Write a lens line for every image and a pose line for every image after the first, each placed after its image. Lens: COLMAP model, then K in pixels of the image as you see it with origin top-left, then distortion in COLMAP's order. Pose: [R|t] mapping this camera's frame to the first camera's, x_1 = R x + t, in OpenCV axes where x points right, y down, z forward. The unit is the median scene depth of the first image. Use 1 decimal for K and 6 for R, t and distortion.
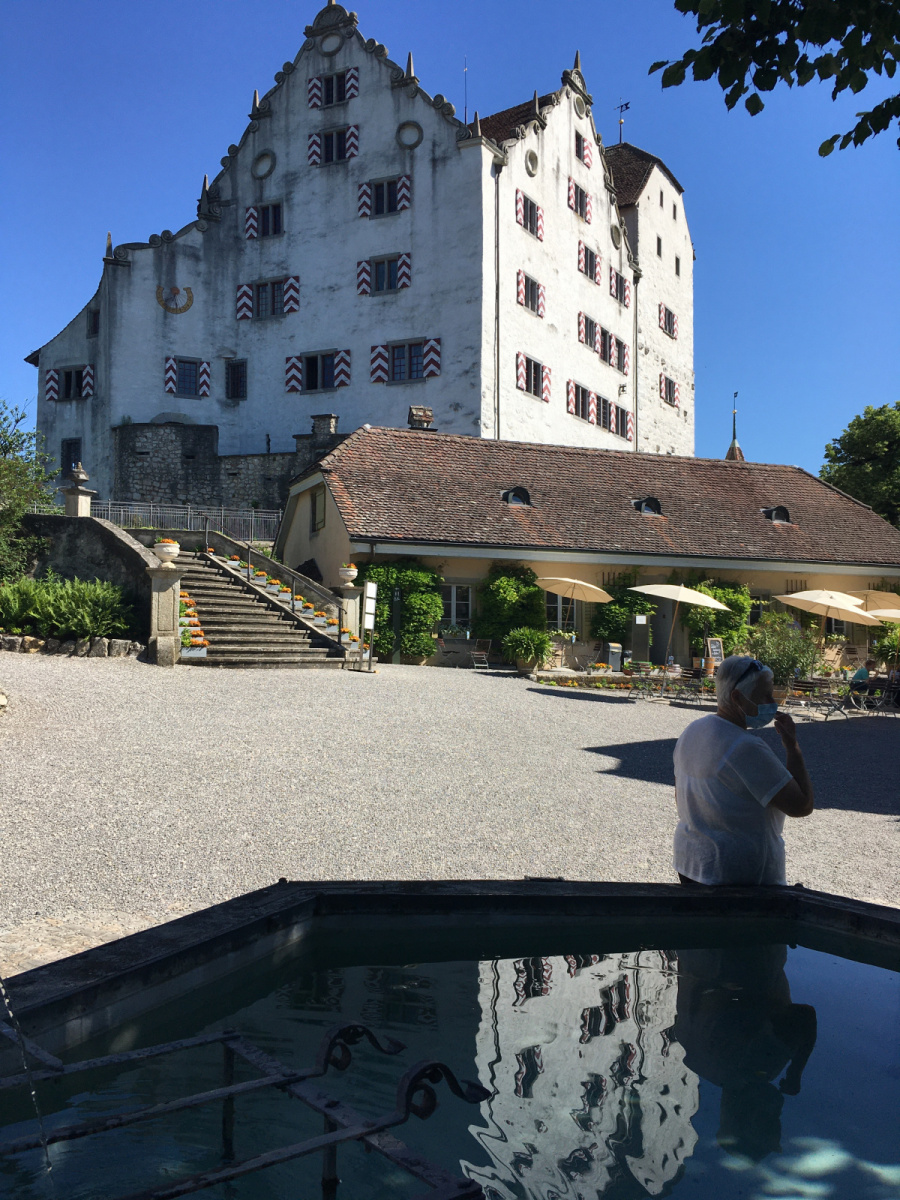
lens RADIAL K [[1021.9, 0, 447.9], [0, 1021.9, 603.6], [0, 0, 1]] dist [0.074643, -0.109324]
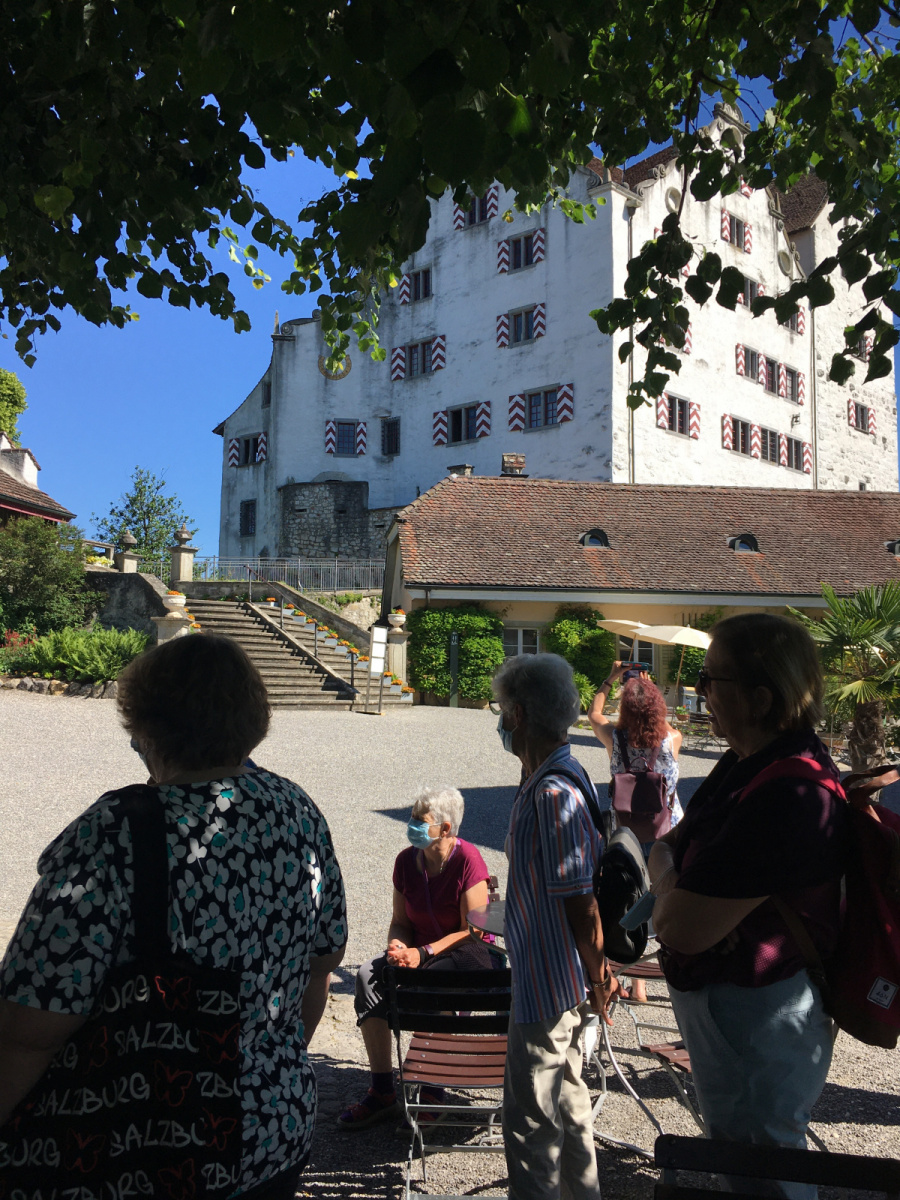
lens RADIAL K [[1021.9, 0, 447.6], [0, 1021.9, 602.4], [0, 0, 1]] dist [0.074643, -0.109324]
pose [[0.966234, -0.020288, -0.256867, 0.121612], [0.008745, 0.998903, -0.045999, 0.000950], [0.257519, 0.042199, 0.965351, 0.006691]]
